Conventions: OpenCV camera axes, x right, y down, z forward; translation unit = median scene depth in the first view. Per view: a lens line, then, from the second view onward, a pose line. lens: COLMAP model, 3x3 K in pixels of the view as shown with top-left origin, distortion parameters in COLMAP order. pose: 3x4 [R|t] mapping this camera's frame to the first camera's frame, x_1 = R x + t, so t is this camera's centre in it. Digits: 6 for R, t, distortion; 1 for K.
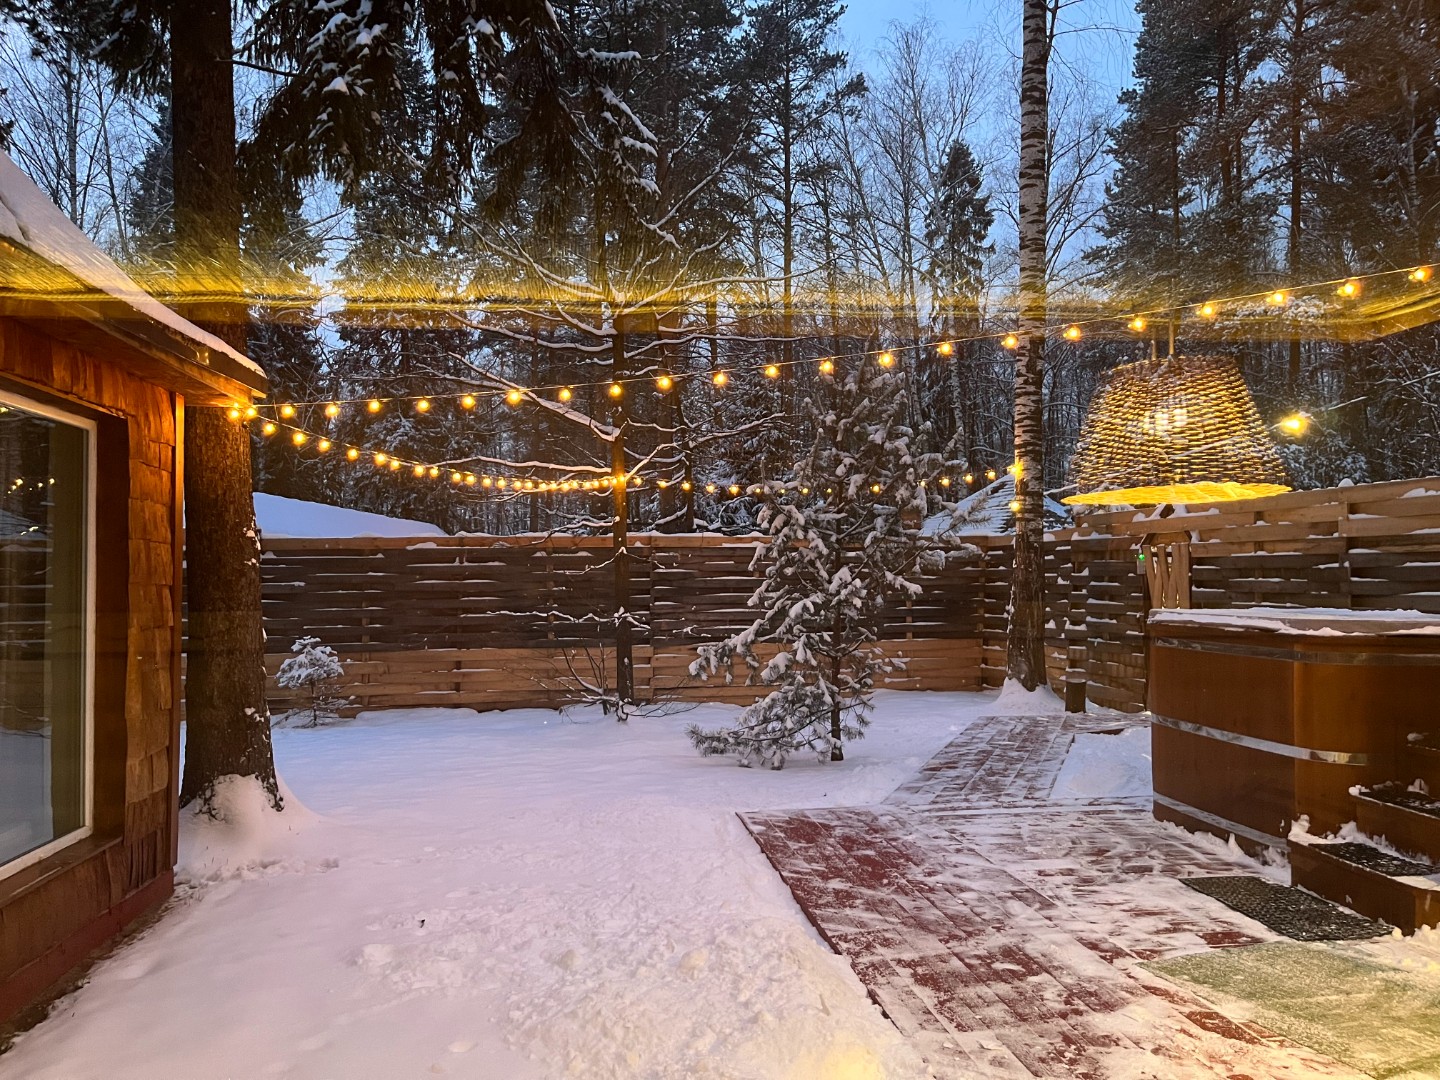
lens RADIAL K [[1092.8, 0, 720.0], [0, 1092.8, 540.0], [0, 0, 1]] dist [0.077187, -0.105523]
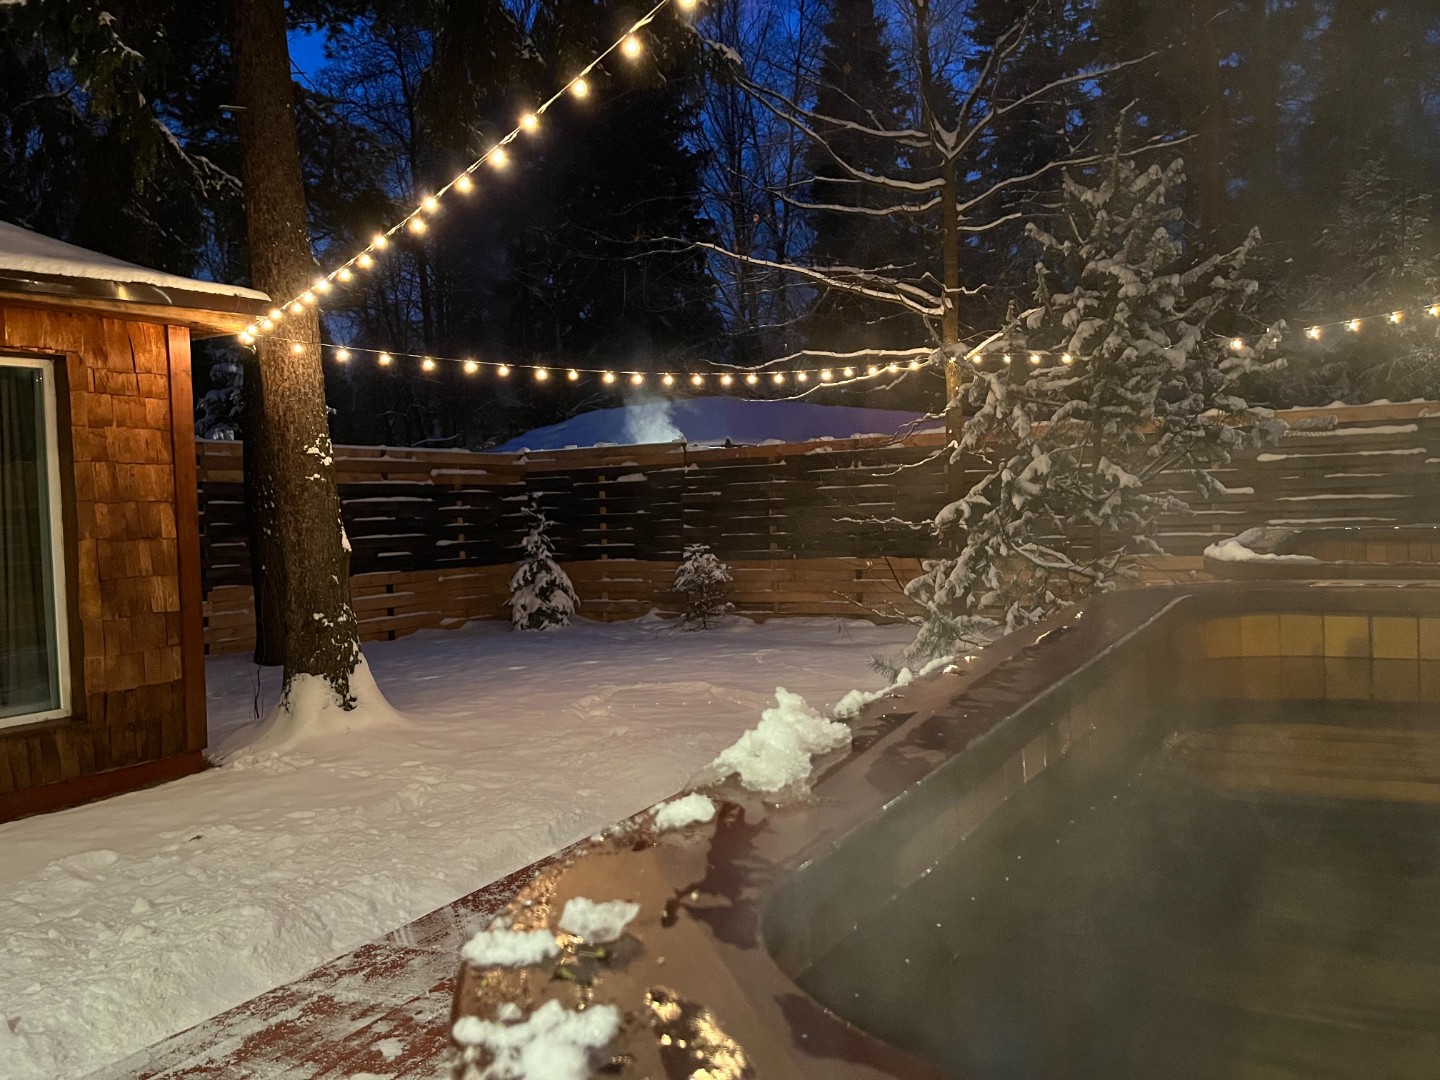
lens RADIAL K [[1092.8, 0, 720.0], [0, 1092.8, 540.0], [0, 0, 1]] dist [0.077187, -0.105523]
pose [[0.786181, 0.001216, -0.617996, 0.413222], [0.052458, 0.996258, 0.068694, 0.021320], [0.615766, -0.086425, 0.783175, 0.309695]]
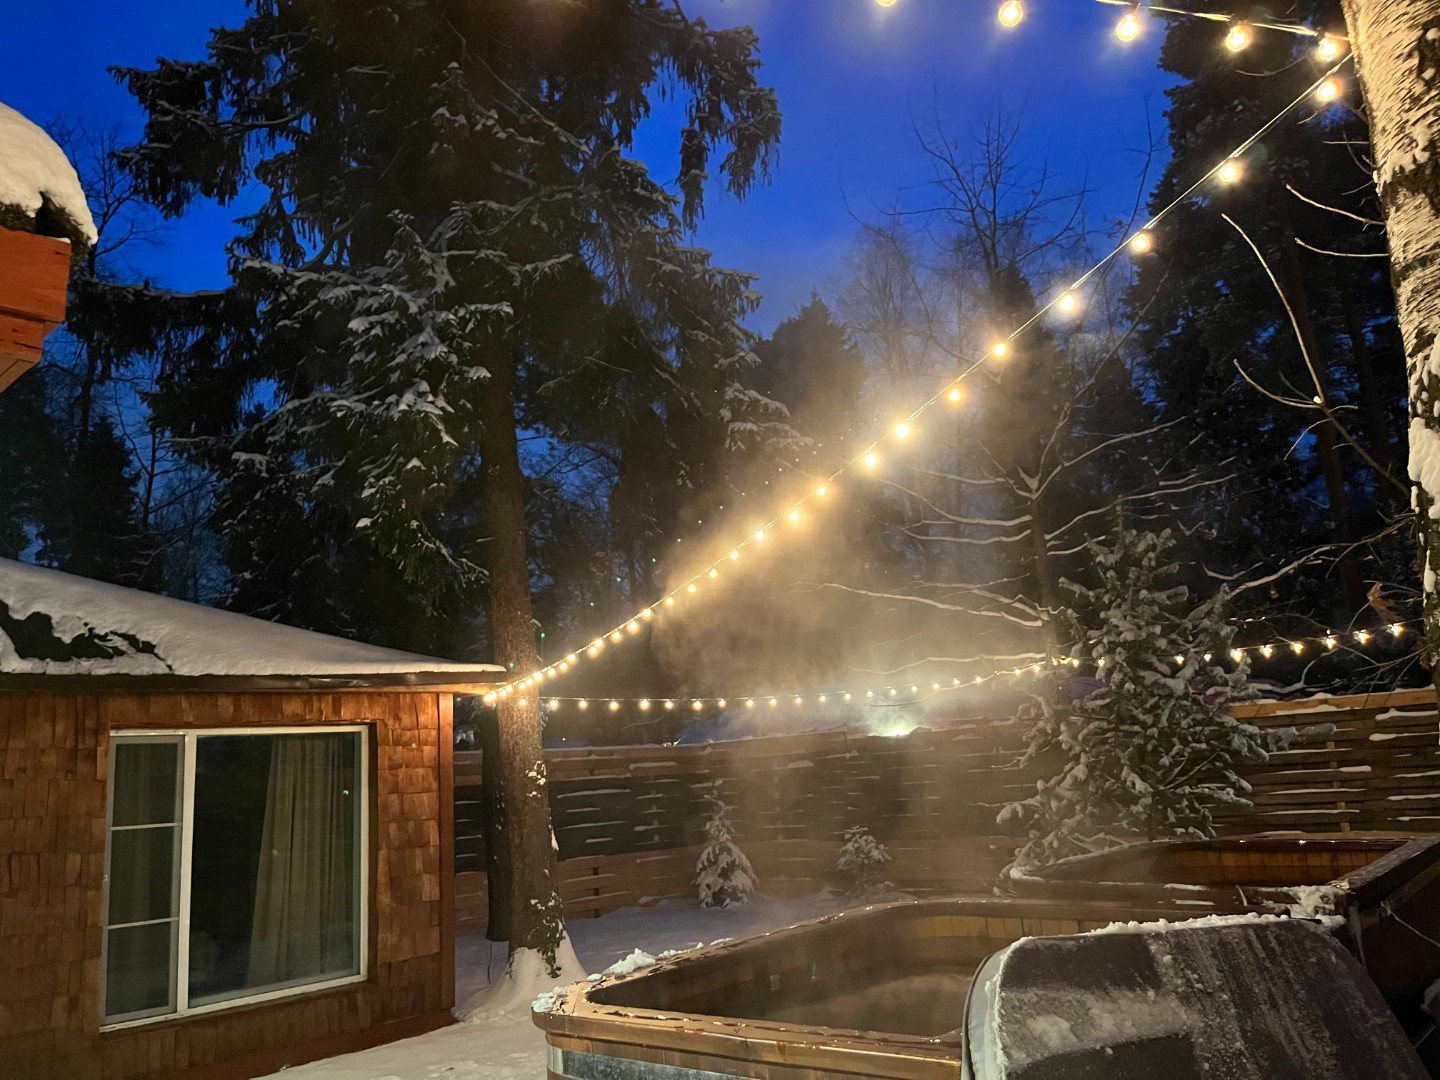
lens RADIAL K [[1100.2, 0, 707.5], [0, 1100.2, 542.9], [0, 0, 1]] dist [0.026250, -0.003584]
pose [[0.643176, -0.191859, -0.741292, 0.657777], [0.089625, 0.980309, -0.175958, -0.021853], [0.760455, 0.046734, 0.647707, 0.170686]]
